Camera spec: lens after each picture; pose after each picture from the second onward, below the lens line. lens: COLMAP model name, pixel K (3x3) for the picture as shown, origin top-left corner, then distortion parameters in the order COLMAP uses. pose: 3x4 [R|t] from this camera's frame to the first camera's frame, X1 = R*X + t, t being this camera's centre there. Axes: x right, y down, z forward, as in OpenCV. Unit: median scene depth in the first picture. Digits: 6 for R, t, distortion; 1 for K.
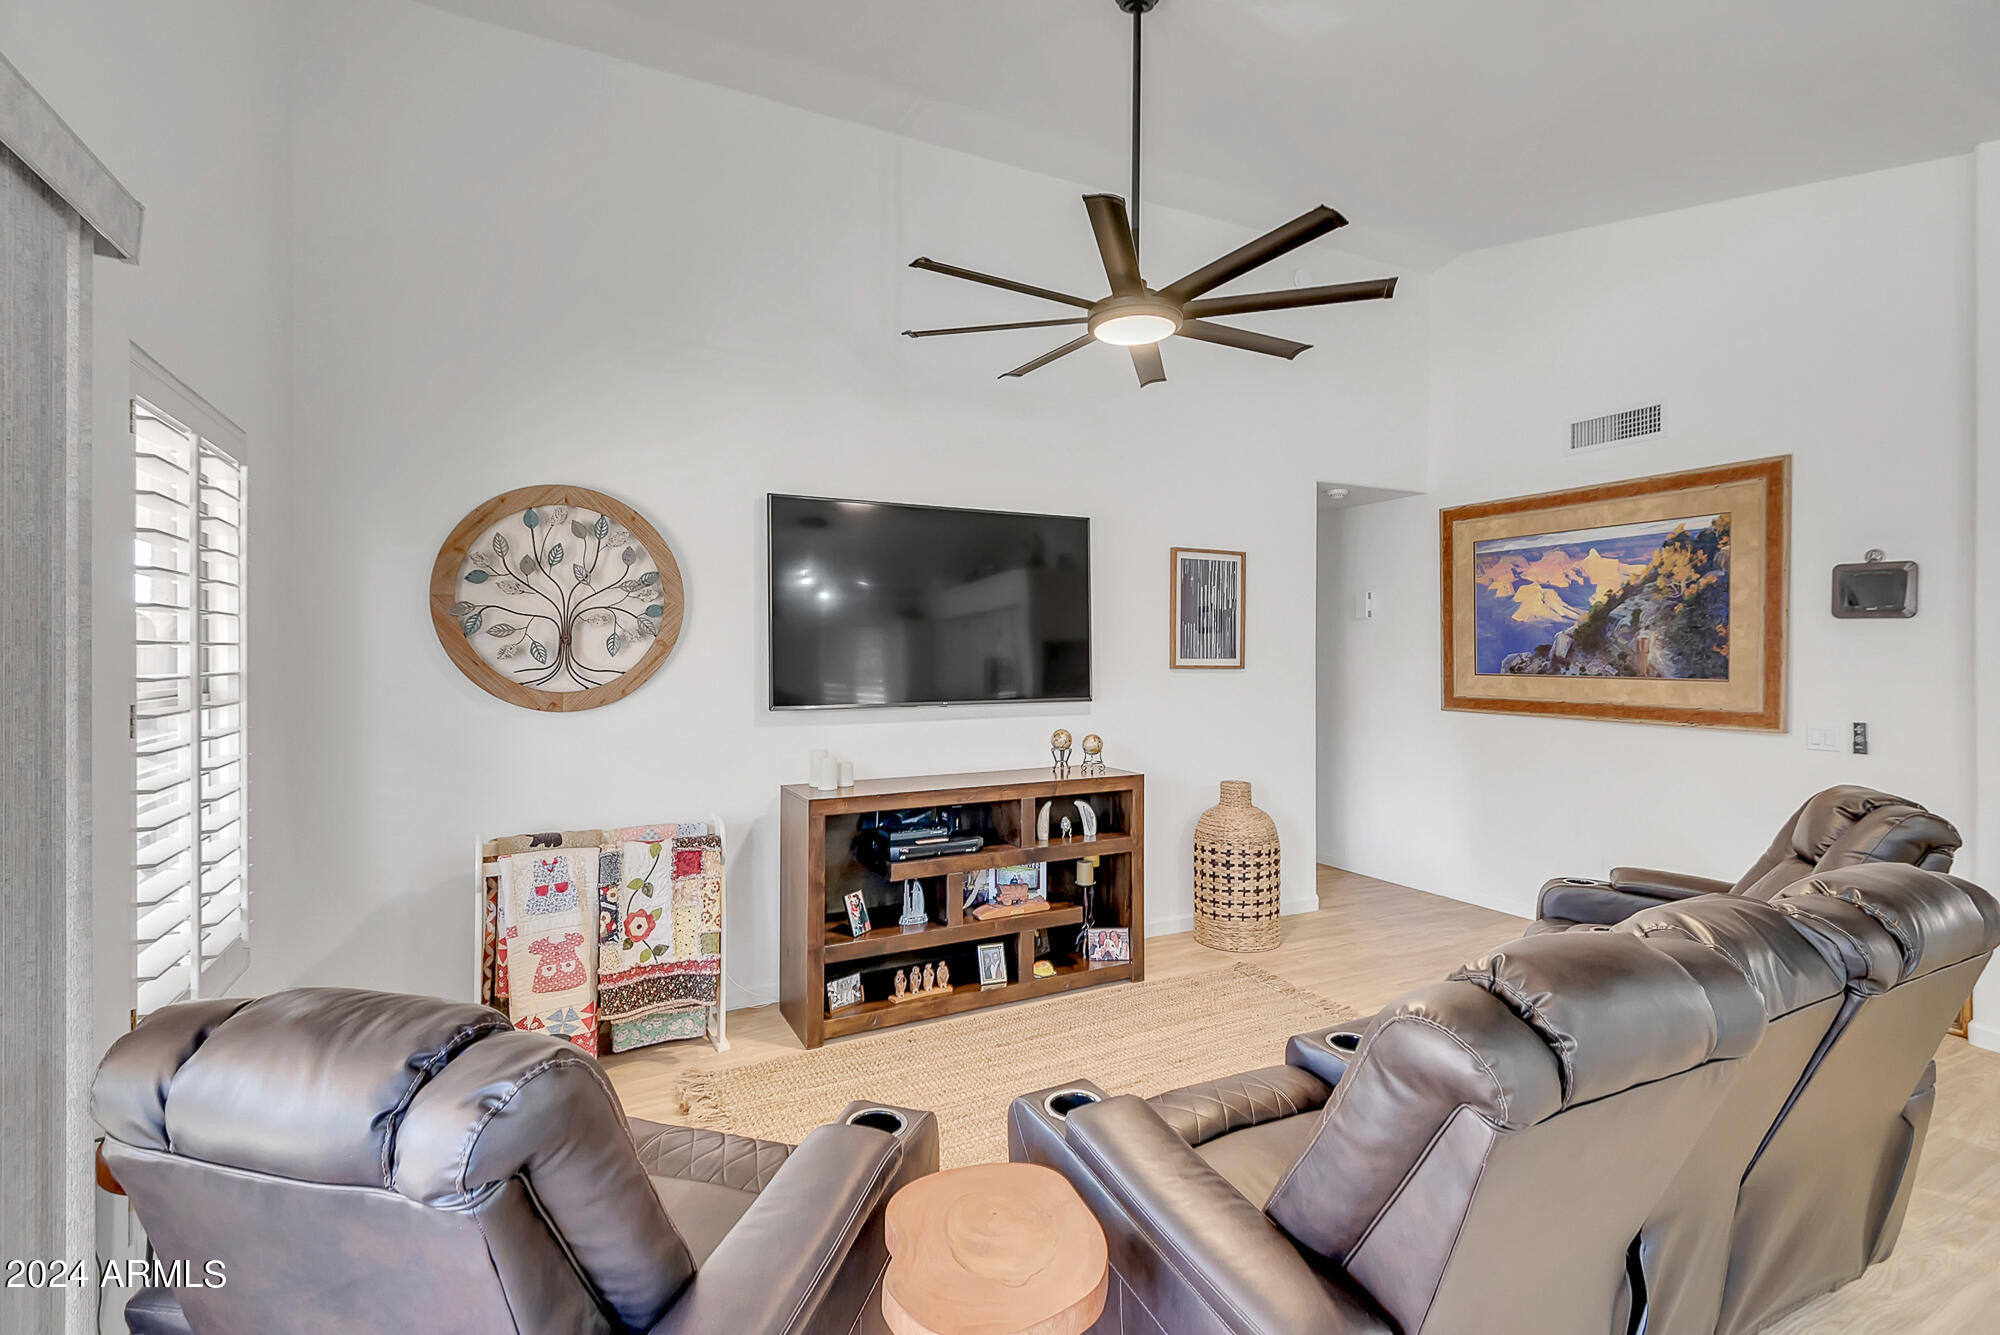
lens RADIAL K [[940.8, 0, 1004.6], [0, 940.8, 658.8], [0, 0, 1]] dist [0.024105, -0.000259]
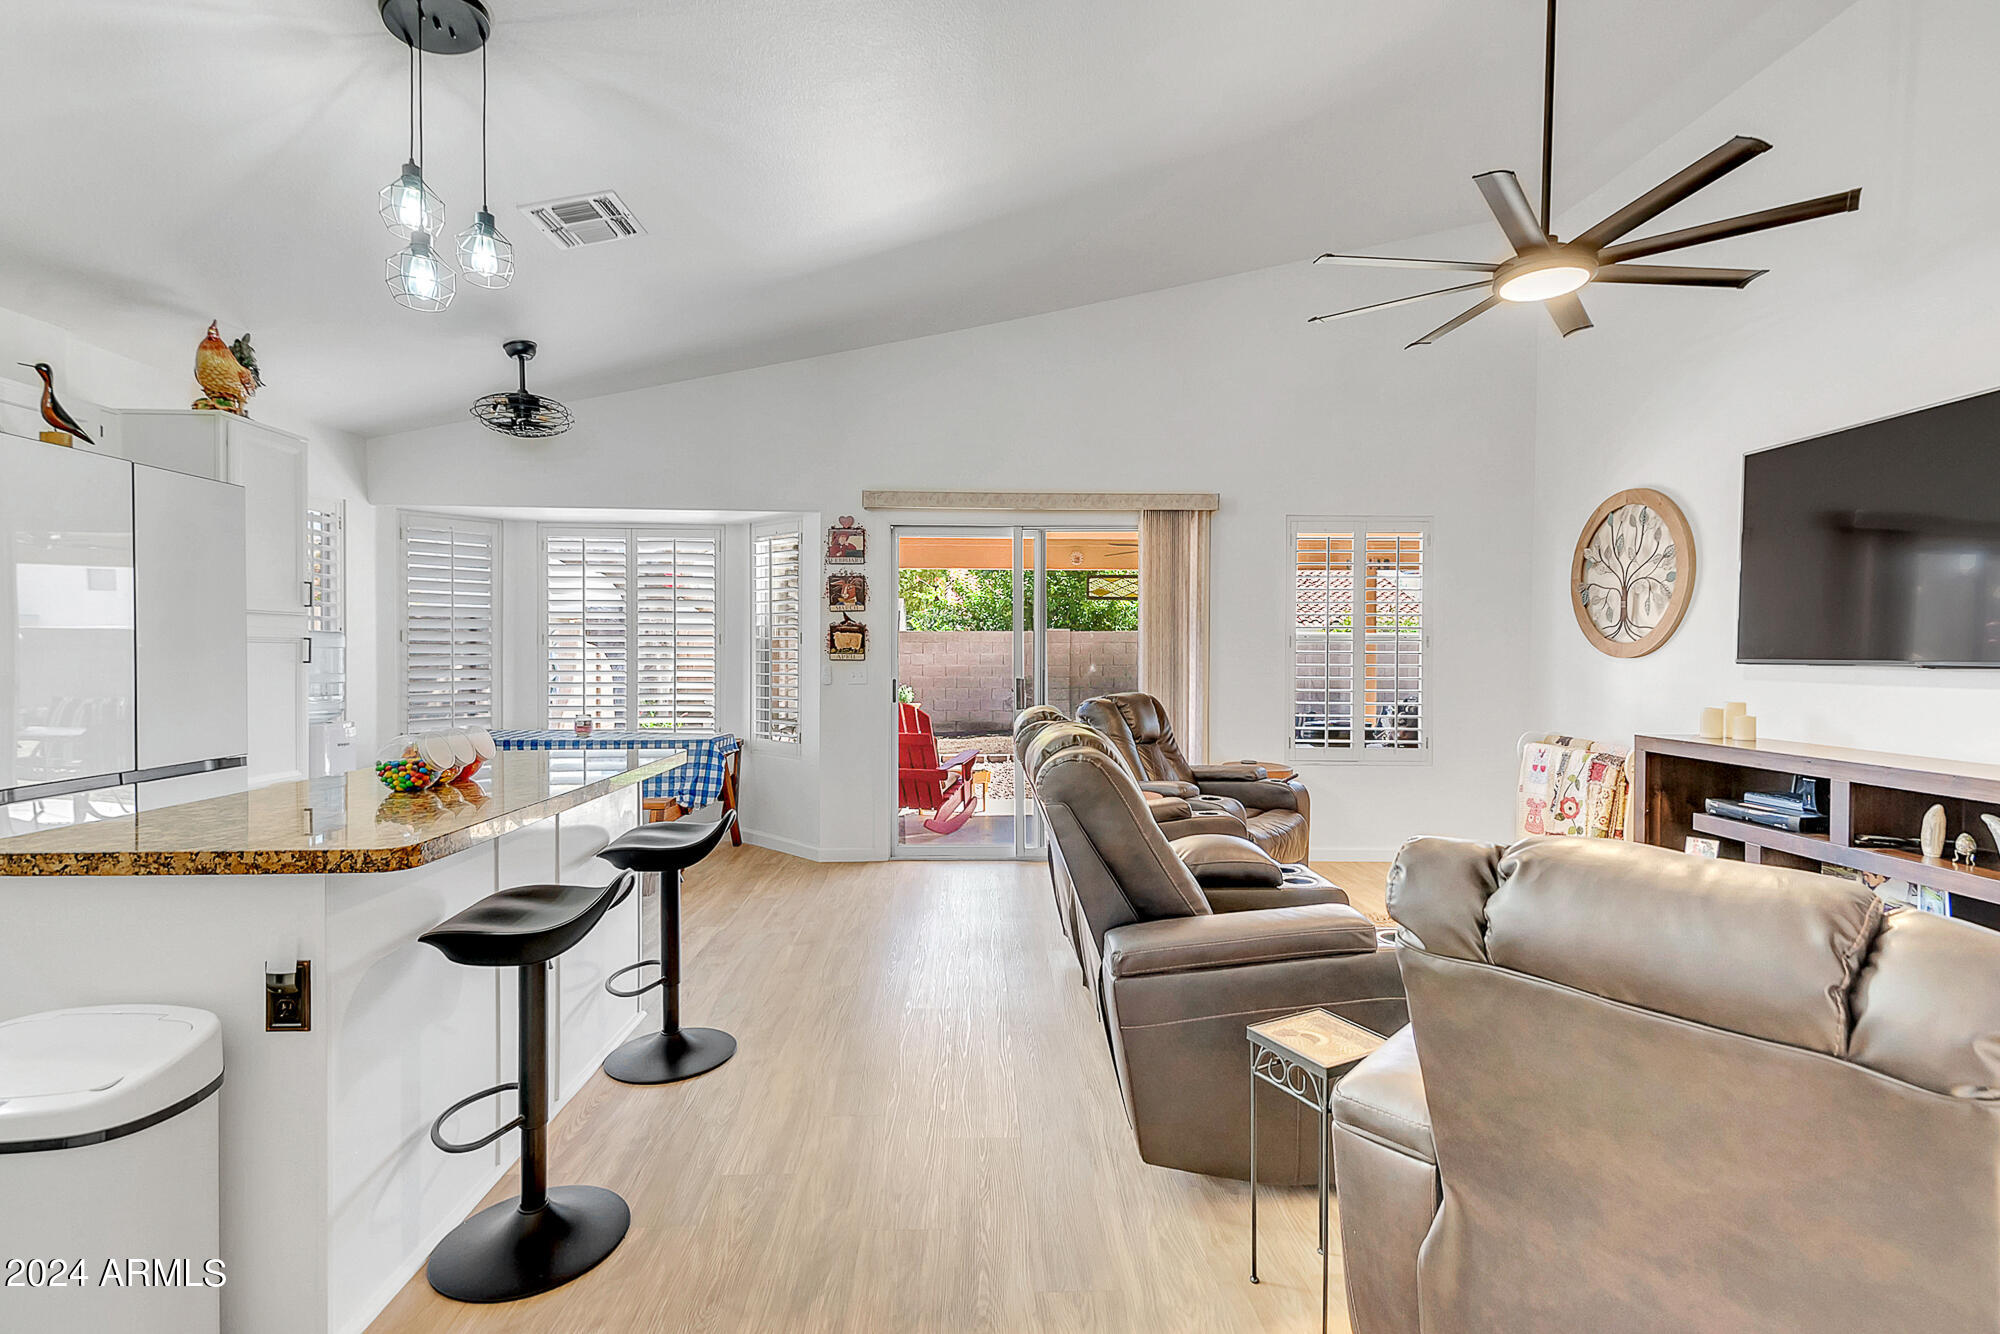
lens RADIAL K [[940.8, 0, 1004.6], [0, 940.8, 658.3], [0, 0, 1]] dist [0.024105, -0.000259]
pose [[-0.411931, 0.013596, -0.911114, 1.219503], [-0.011326, 0.999735, 0.020039, 0.042839], [0.911145, 0.018574, -0.411668, 0.806086]]
